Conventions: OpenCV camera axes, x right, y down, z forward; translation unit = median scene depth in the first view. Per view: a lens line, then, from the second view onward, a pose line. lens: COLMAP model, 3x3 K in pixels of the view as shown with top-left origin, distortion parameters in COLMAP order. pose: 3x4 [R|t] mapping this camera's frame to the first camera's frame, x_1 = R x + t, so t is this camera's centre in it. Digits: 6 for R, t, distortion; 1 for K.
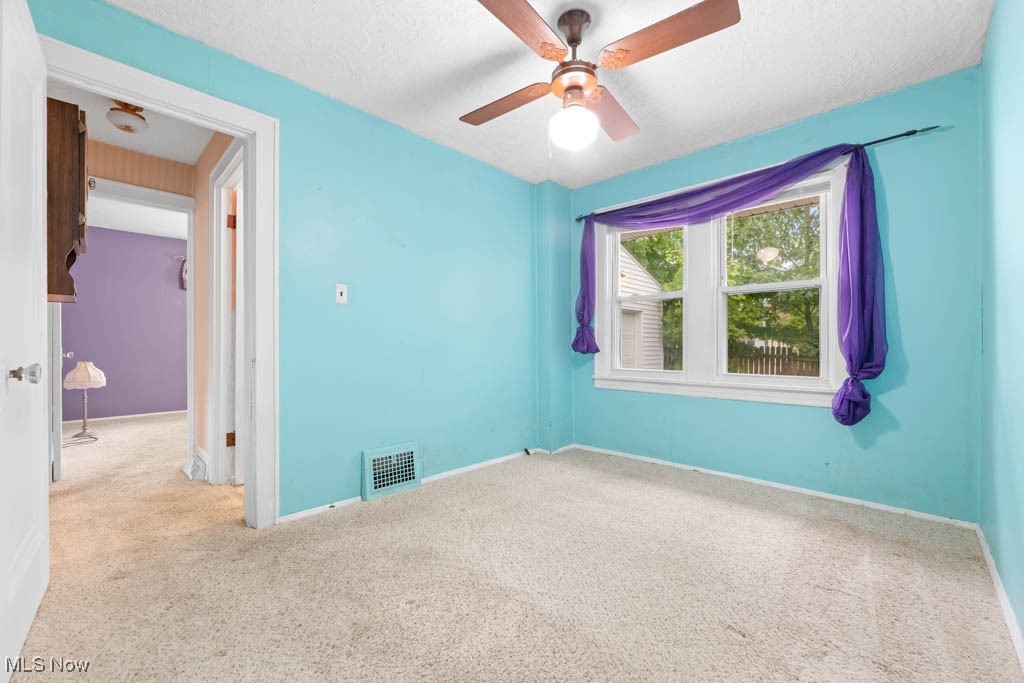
lens RADIAL K [[413.8, 0, 516.5], [0, 413.8, 343.0], [0, 0, 1]] dist [-0.000451, 0.000133]
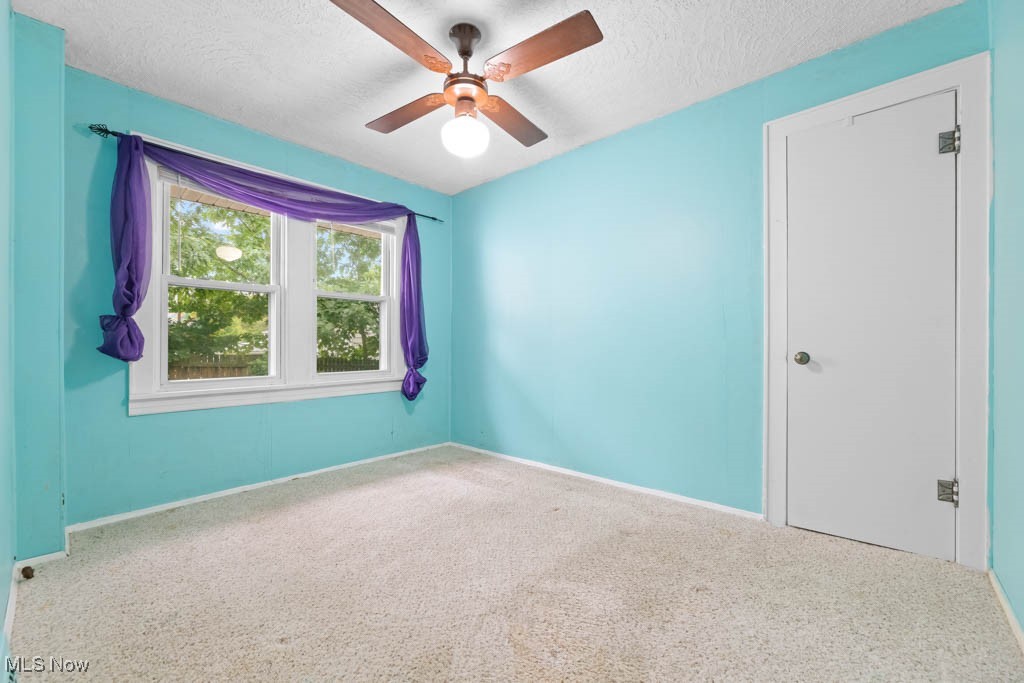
lens RADIAL K [[413.8, 0, 516.5], [0, 413.8, 343.0], [0, 0, 1]] dist [-0.000451, 0.000133]
pose [[-0.021803, 0.006676, 0.999740, -0.593692], [-0.000657, 0.999977, -0.006692, 0.003662], [-0.999762, -0.000803, -0.021798, 0.578467]]
